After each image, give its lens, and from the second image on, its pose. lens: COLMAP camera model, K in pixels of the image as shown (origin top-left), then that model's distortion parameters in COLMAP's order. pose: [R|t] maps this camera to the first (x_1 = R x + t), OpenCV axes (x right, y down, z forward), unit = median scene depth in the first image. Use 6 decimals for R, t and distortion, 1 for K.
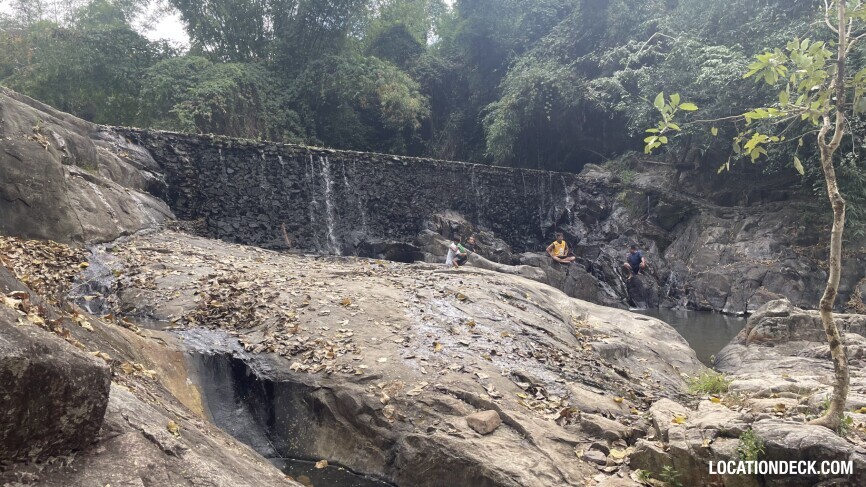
lens RADIAL K [[644.0, 0, 428.9], [0, 644.0, 243.1], [0, 0, 1]] dist [0.091753, -0.120383]
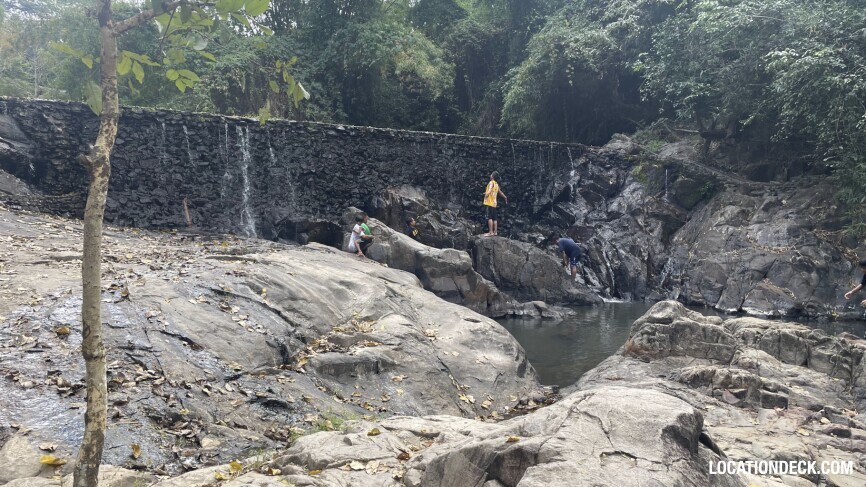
lens RADIAL K [[644.0, 0, 428.9], [0, 644.0, 243.1], [0, 0, 1]] dist [0.091753, -0.120383]
pose [[0.985458, 0.016581, -0.169109, 0.209137], [-0.010573, 0.999283, 0.036362, -0.003478], [0.169590, -0.034045, 0.984926, 0.109004]]
